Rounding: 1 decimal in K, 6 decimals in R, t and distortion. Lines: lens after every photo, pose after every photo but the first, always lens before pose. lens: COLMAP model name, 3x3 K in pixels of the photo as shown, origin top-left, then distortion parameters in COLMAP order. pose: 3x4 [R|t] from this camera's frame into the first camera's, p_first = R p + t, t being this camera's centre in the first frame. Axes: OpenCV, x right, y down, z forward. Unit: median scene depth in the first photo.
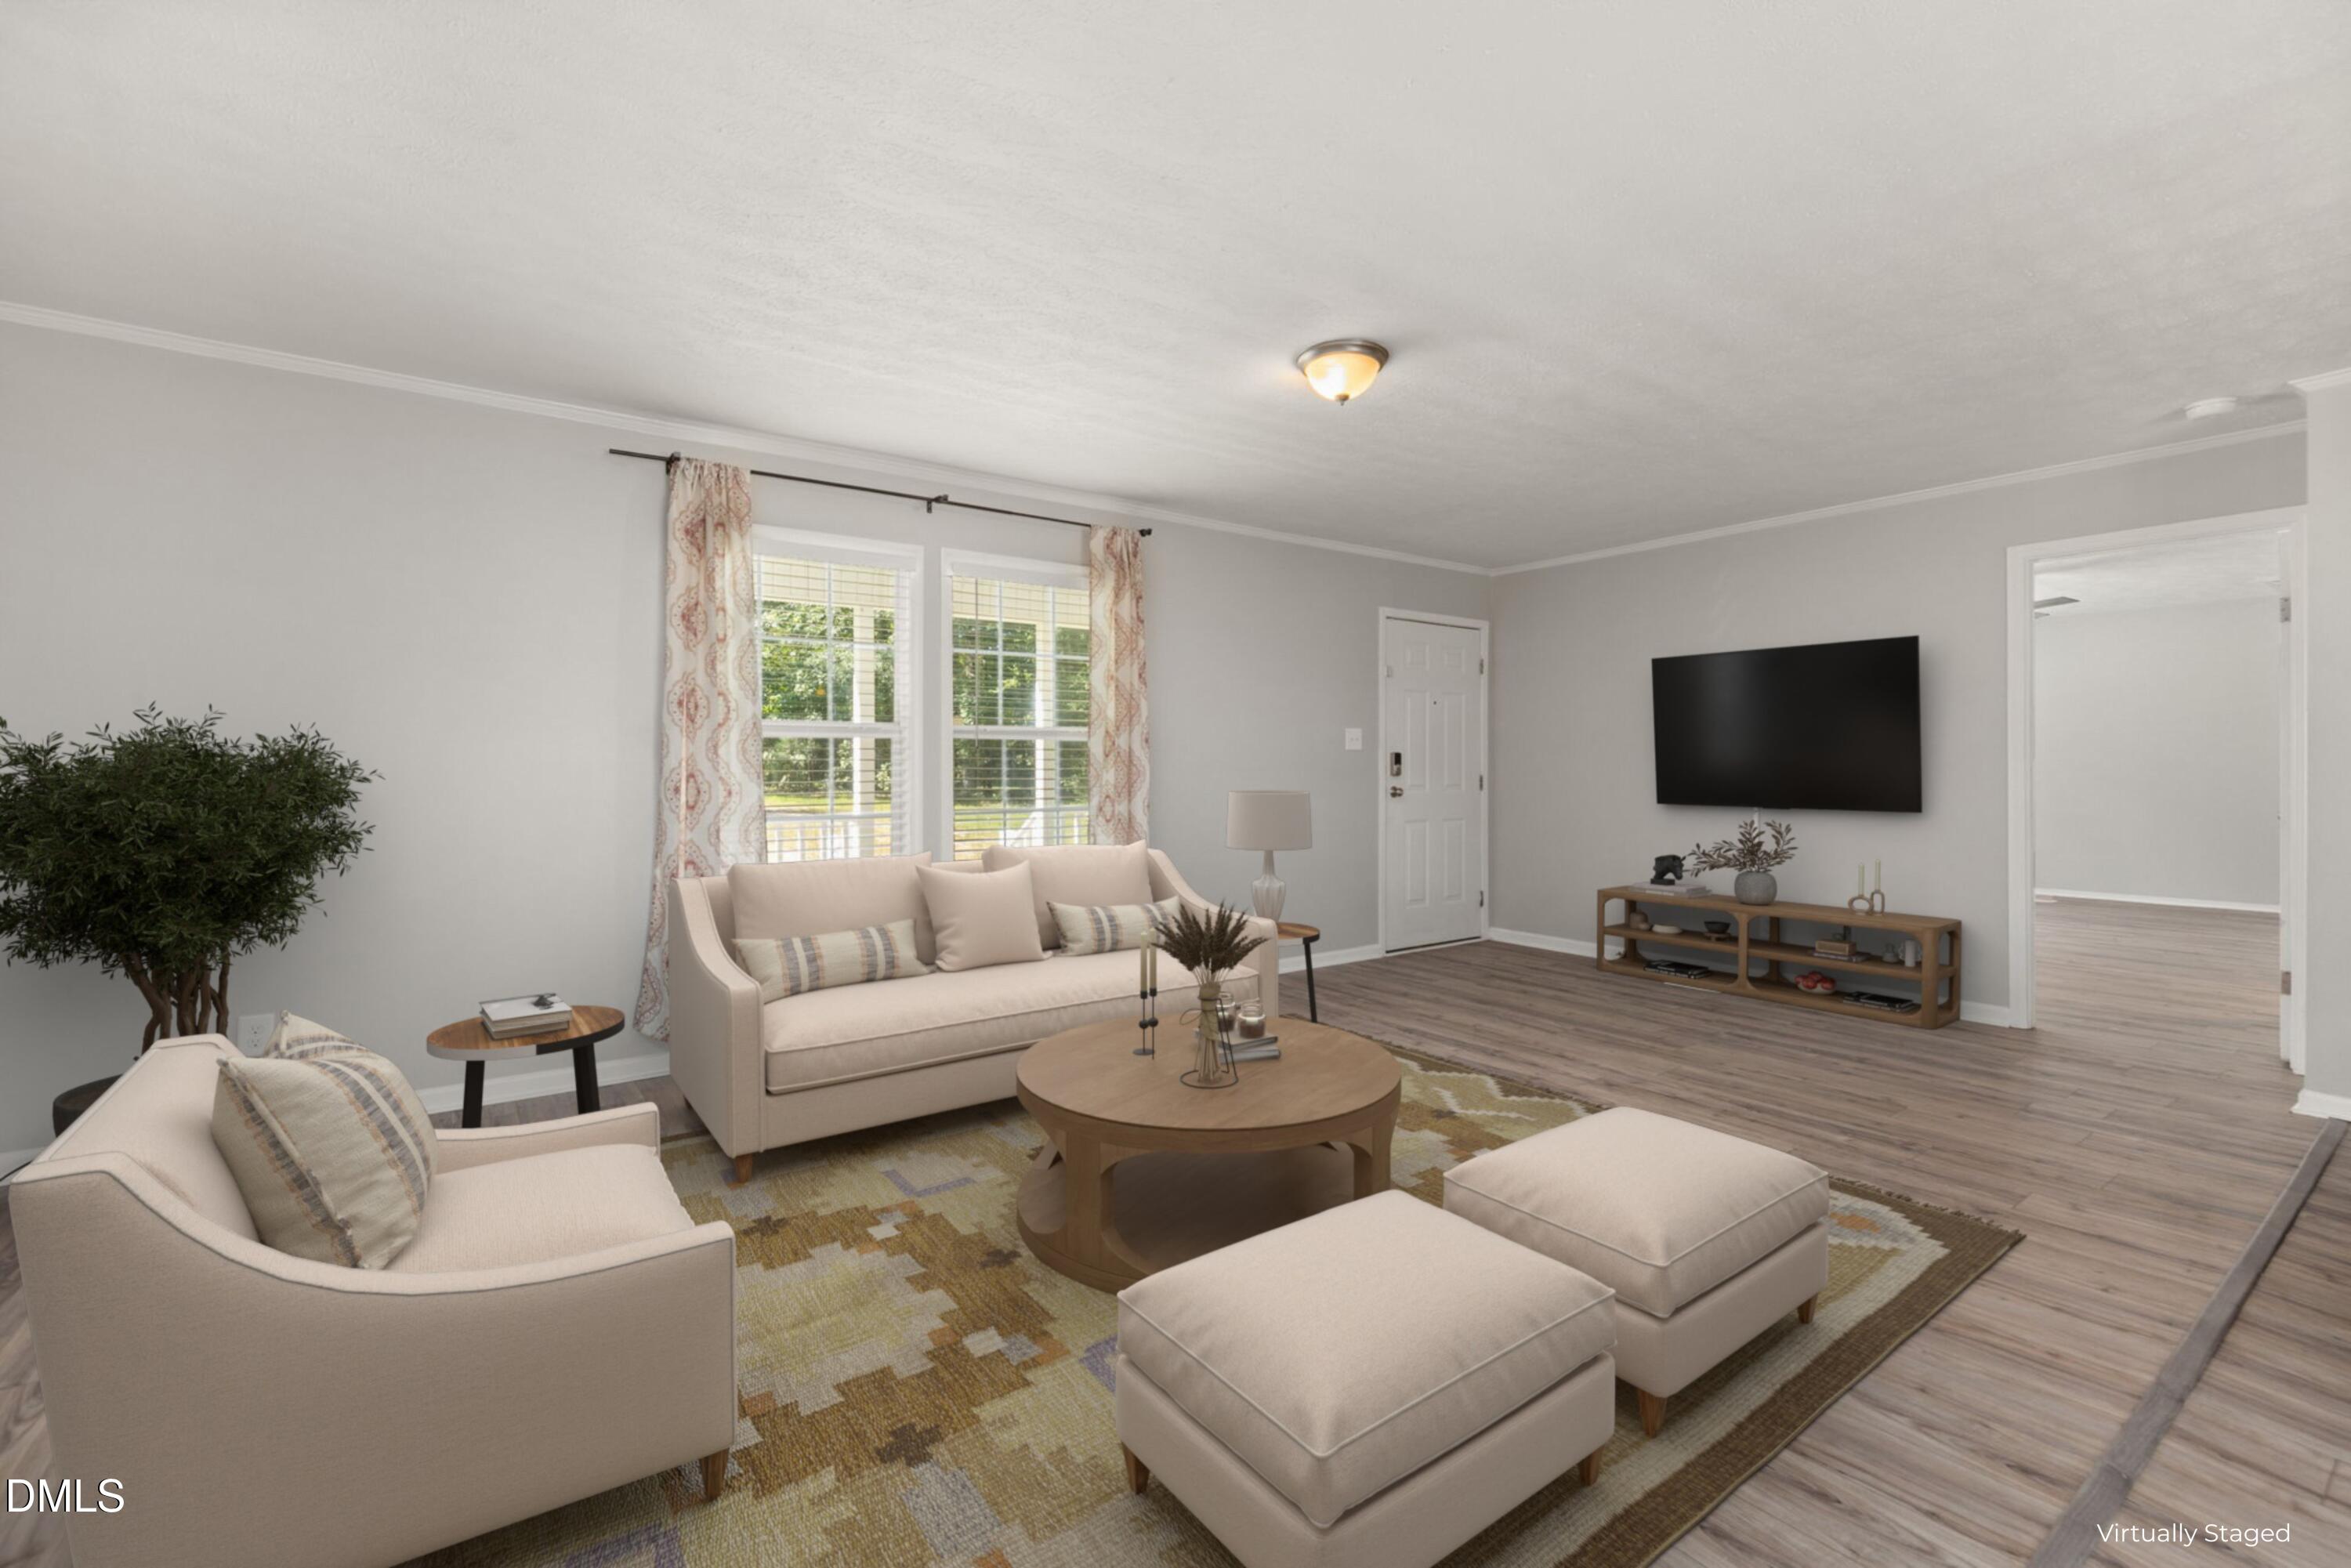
lens RADIAL K [[1017.3, 0, 1175.3], [0, 1017.3, 769.4], [0, 0, 1]] dist [0.015931, -0.000059]
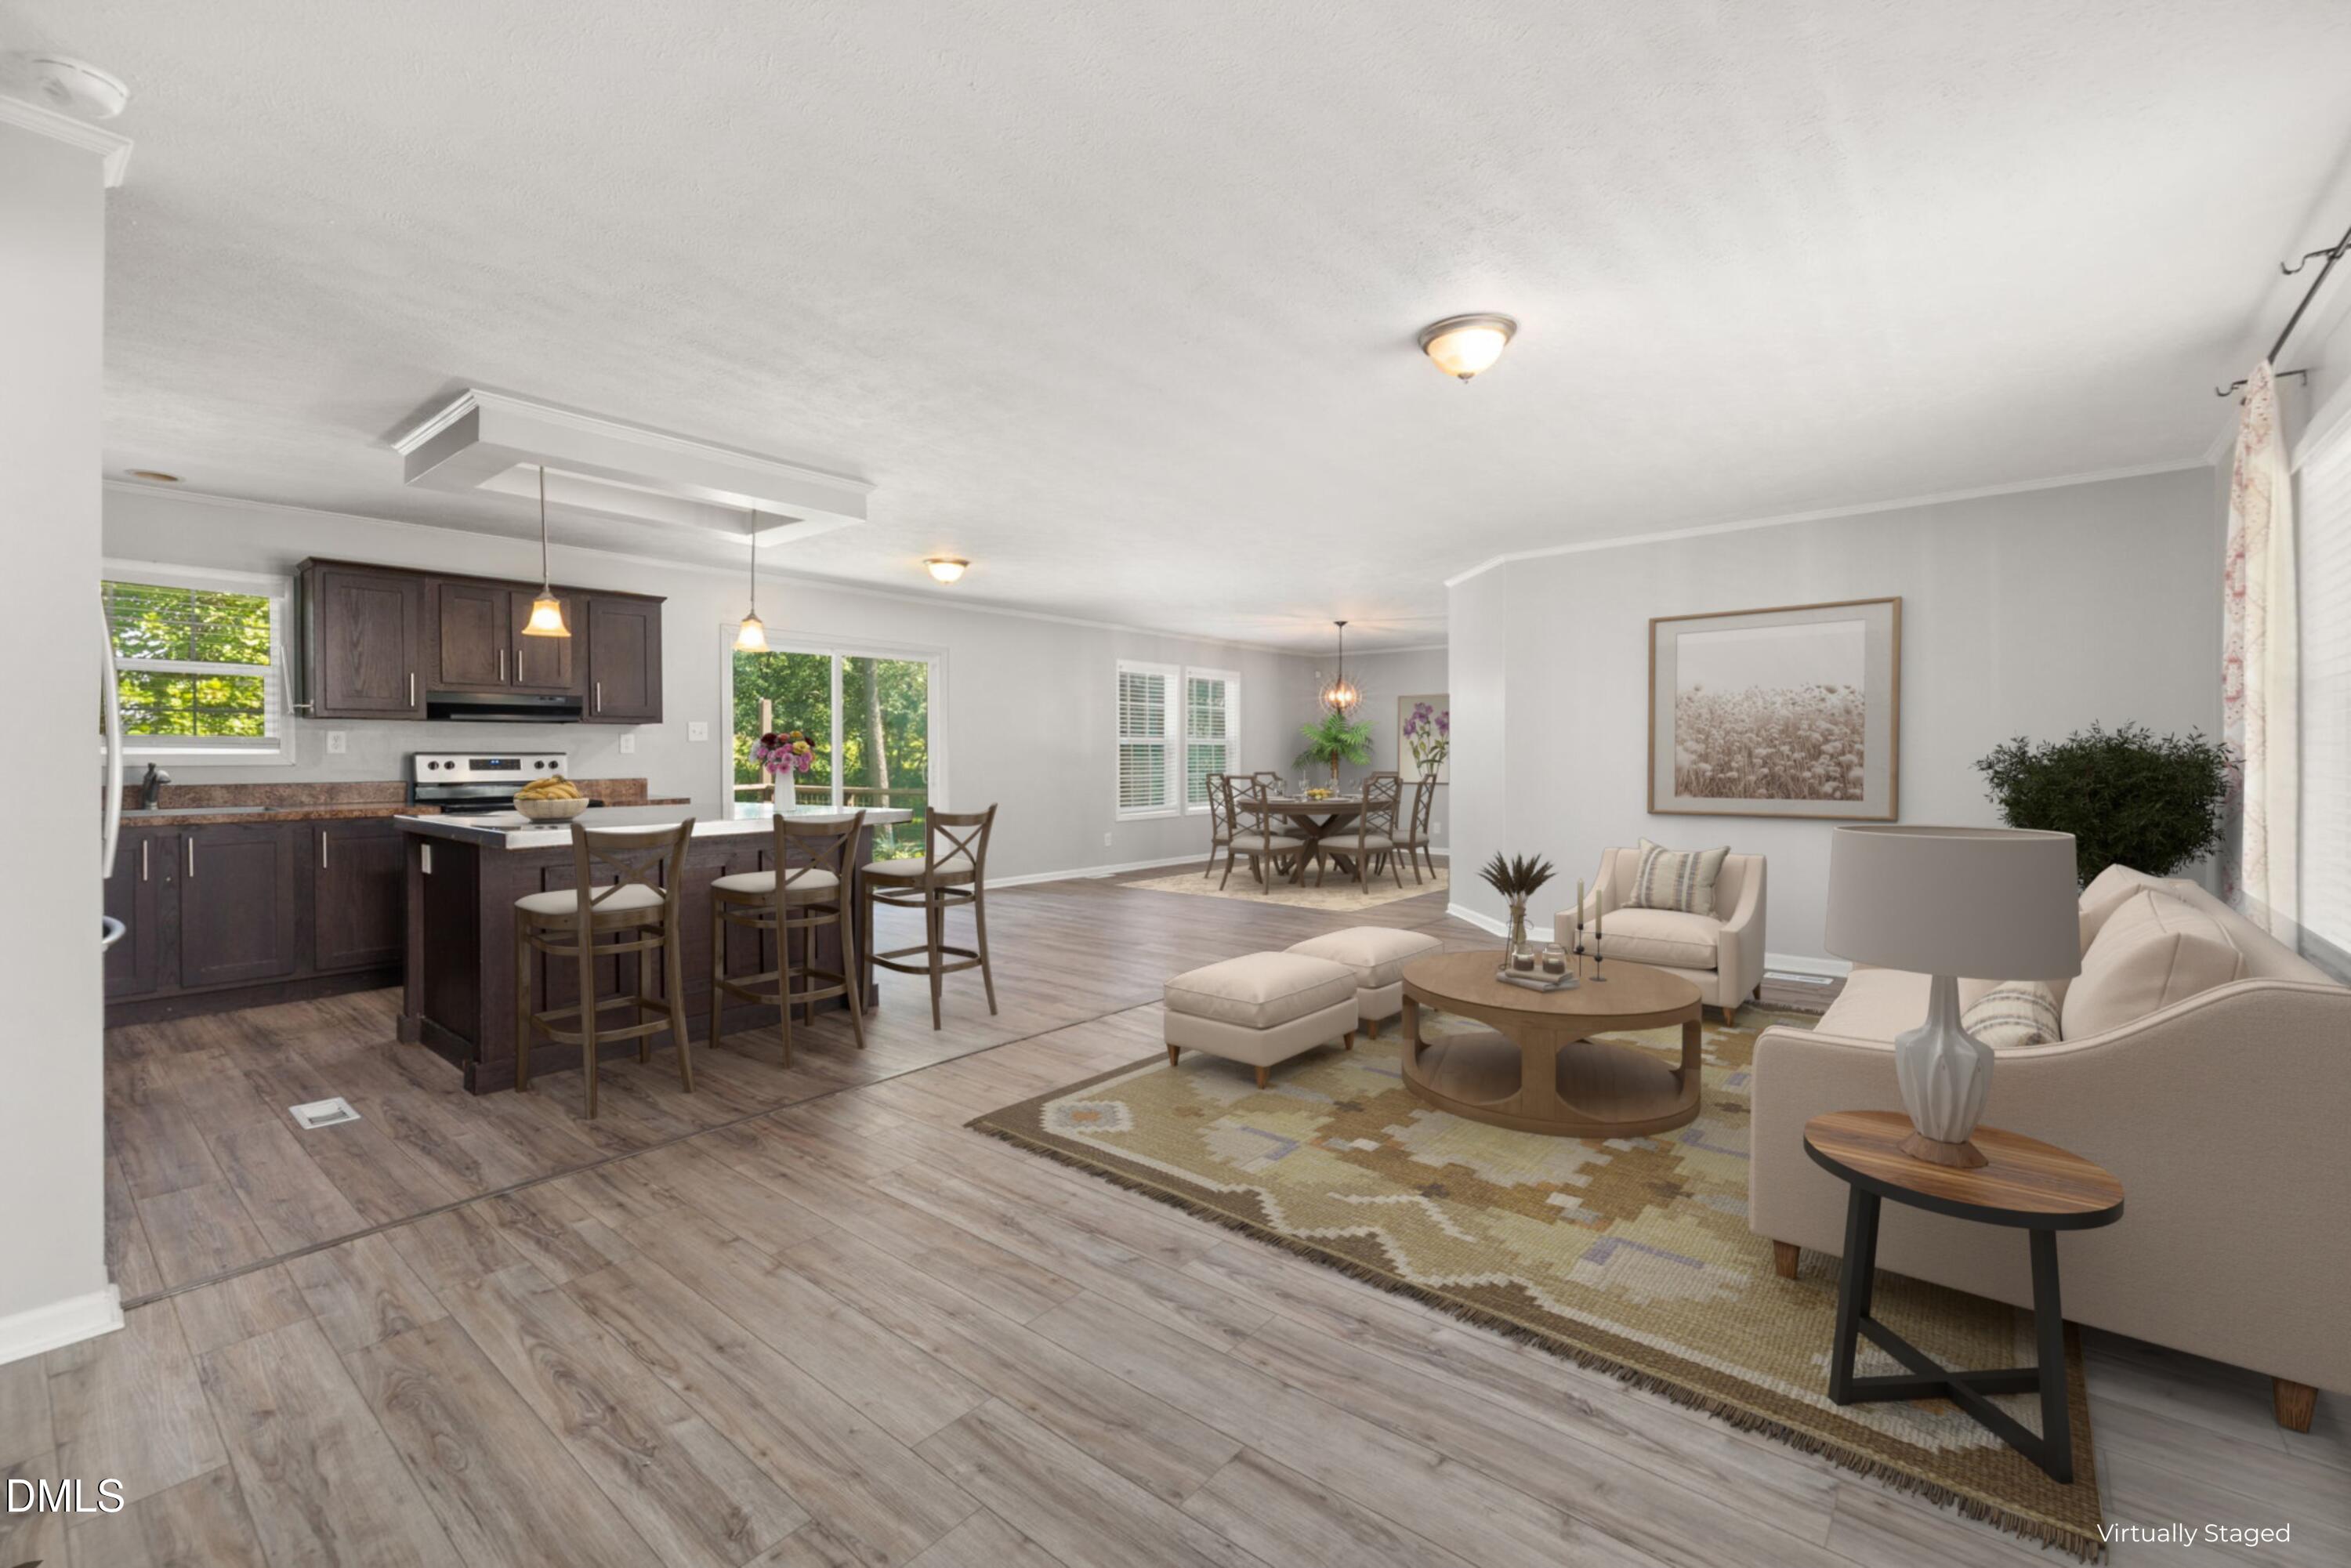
lens RADIAL K [[1017.3, 0, 1178.0], [0, 1017.3, 767.6], [0, 0, 1]] dist [0.015931, -0.000059]
pose [[-0.970471, 0.004503, -0.241174, 0.649985], [0.000353, 0.999851, 0.017246, -0.014536], [0.241216, 0.016652, -0.970329, 1.719795]]
